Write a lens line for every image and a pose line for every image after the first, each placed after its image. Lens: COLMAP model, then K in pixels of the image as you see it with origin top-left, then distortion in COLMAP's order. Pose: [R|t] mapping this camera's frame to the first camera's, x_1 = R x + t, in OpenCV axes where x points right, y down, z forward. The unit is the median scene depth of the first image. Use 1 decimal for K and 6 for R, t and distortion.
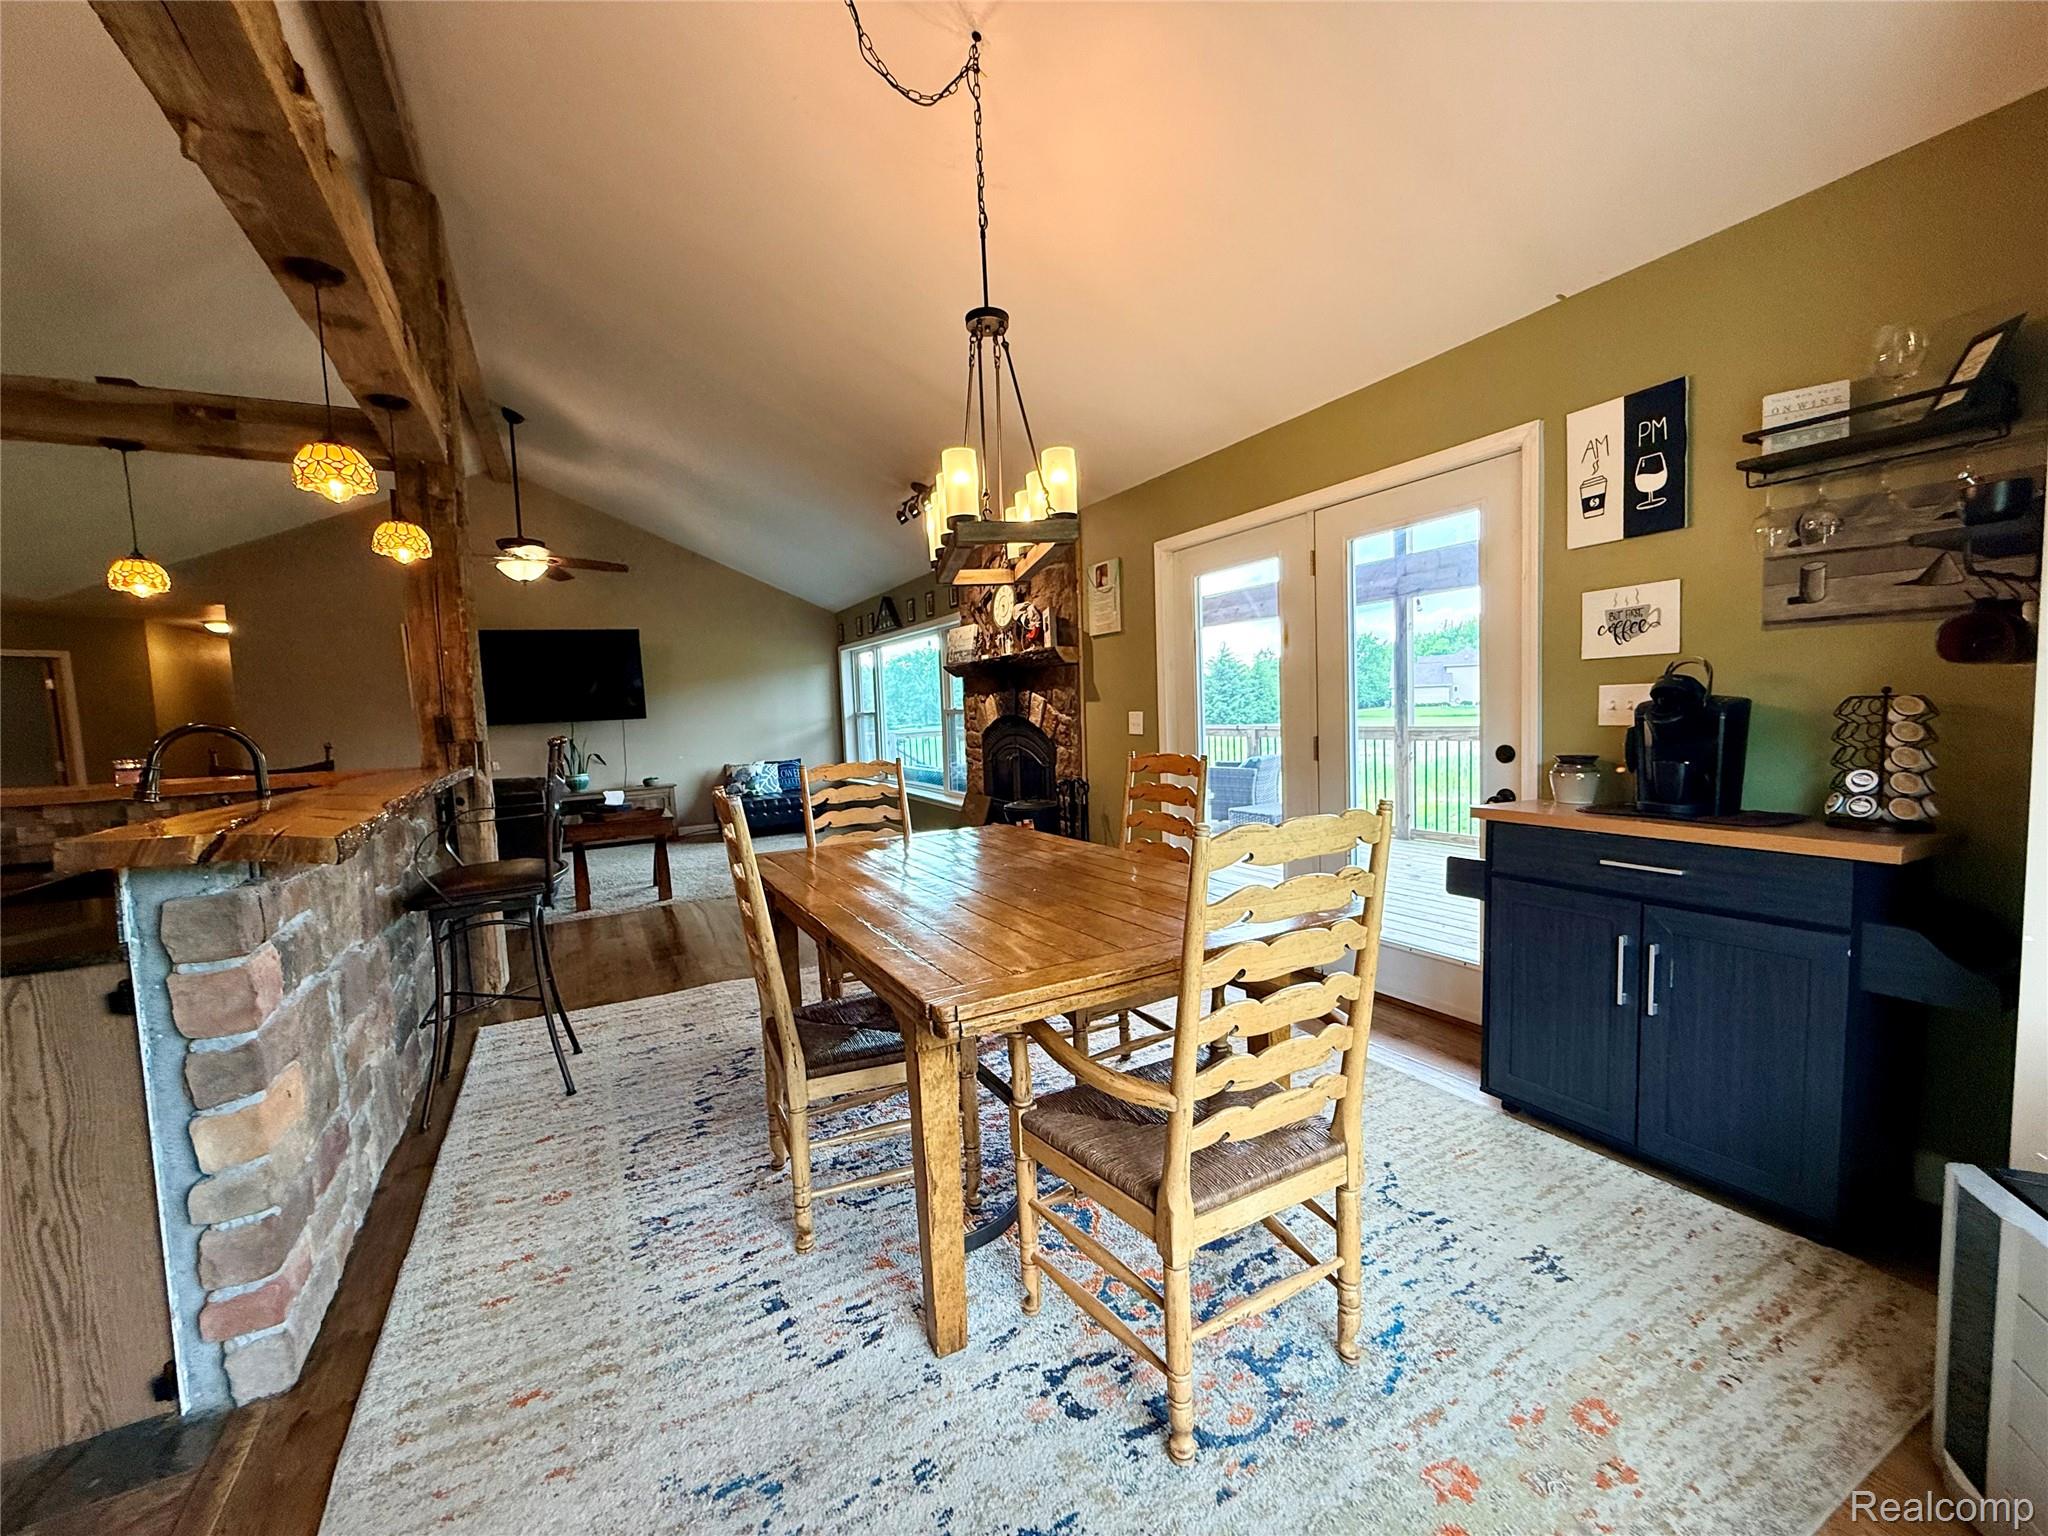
lens RADIAL K [[816.1, 0, 1021.1], [0, 816.1, 769.0], [0, 0, 1]] dist [0.000740, -0.000309]
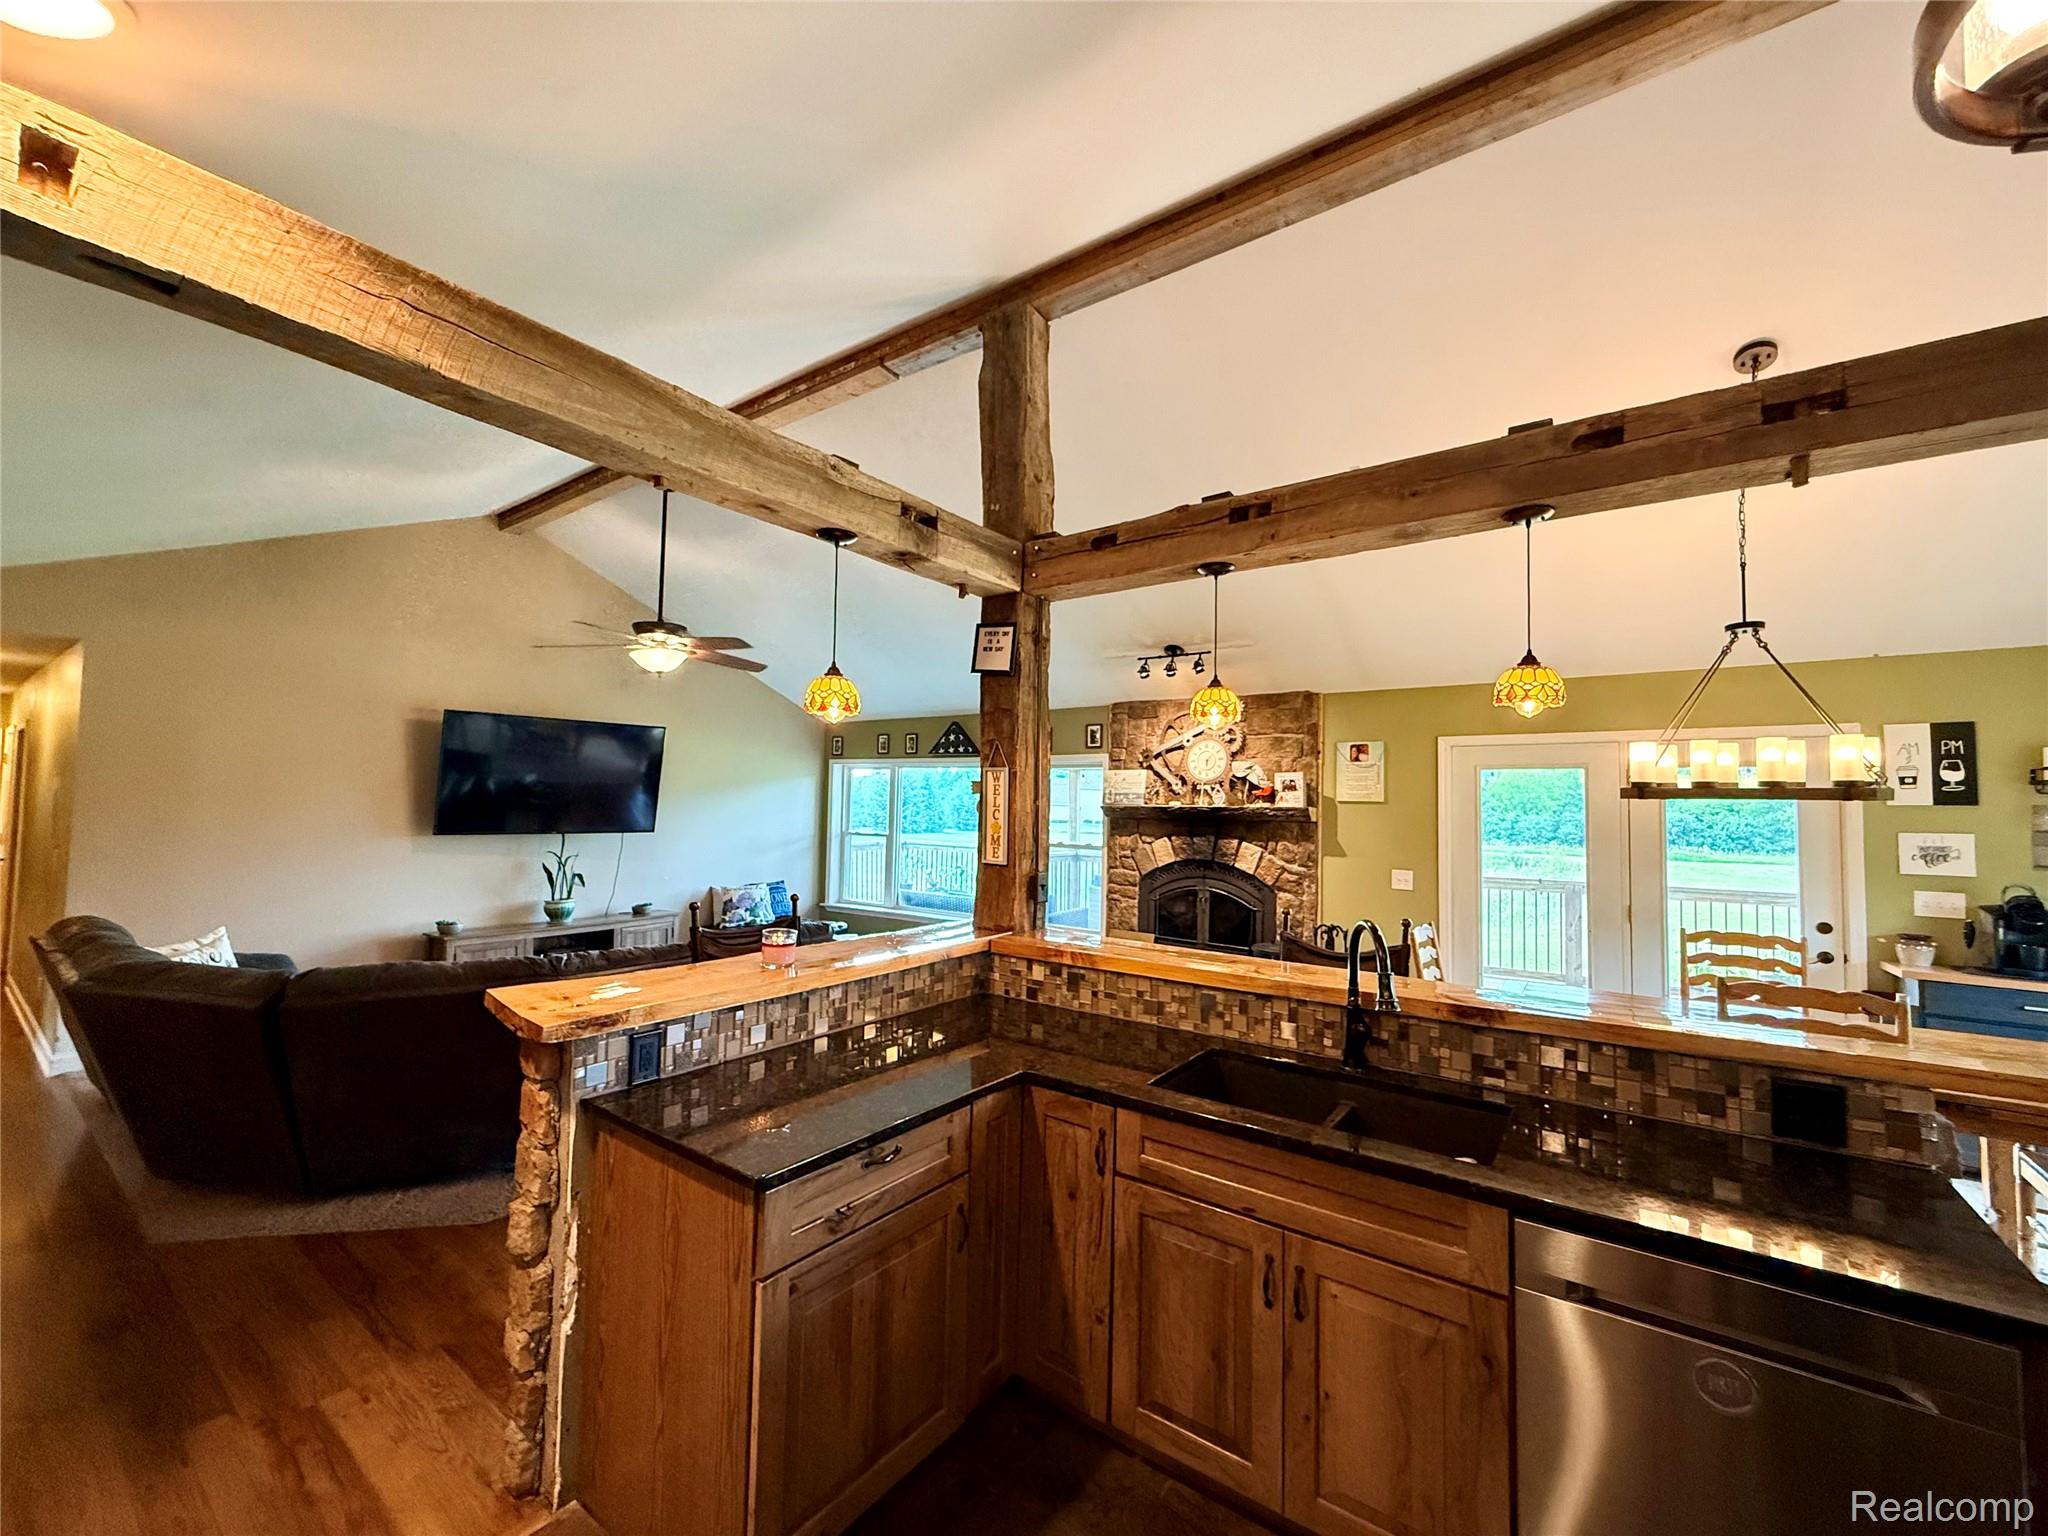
lens RADIAL K [[816.1, 0, 1022.9], [0, 816.1, 769.6], [0, 0, 1]] dist [0.000740, -0.000309]
pose [[0.900961, 0.078466, 0.426746, -0.906005], [-0.024487, 0.991140, -0.130544, -0.048429], [-0.433209, 0.107166, 0.894900, 0.161937]]
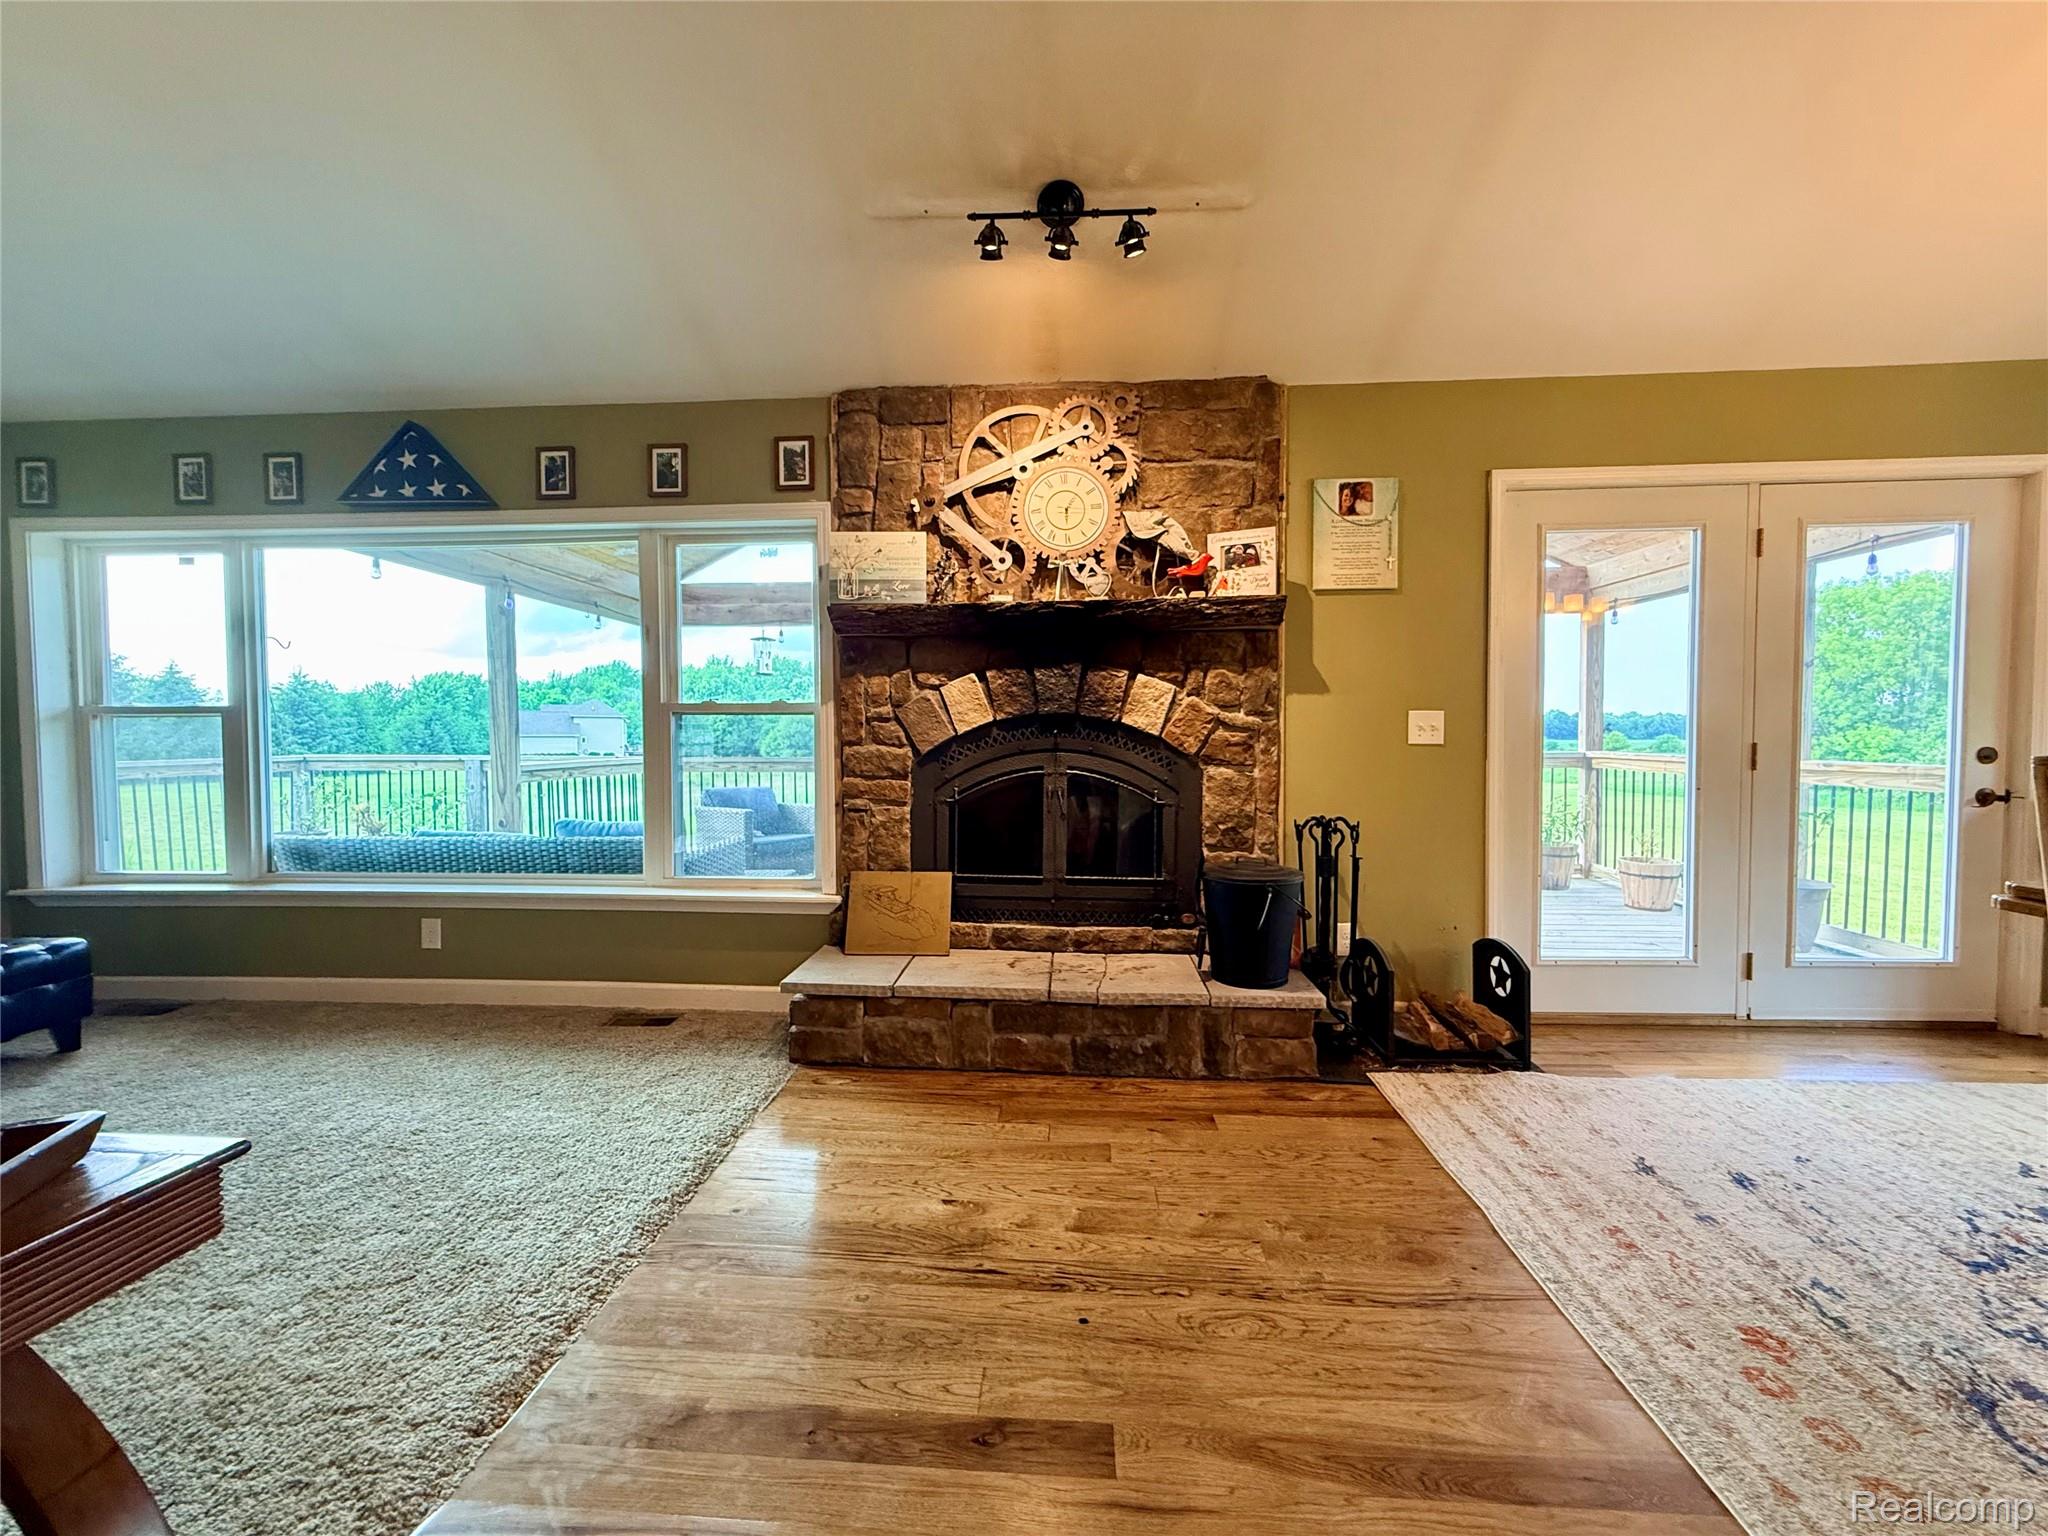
lens RADIAL K [[816.1, 0, 1021.7], [0, 816.1, 765.4], [0, 0, 1]] dist [0.000740, -0.000309]
pose [[0.530924, 0.009078, 0.847371, -0.624381], [0.048100, 0.998008, -0.040829, -0.014021], [-0.846053, 0.062435, 0.529429, 0.956976]]
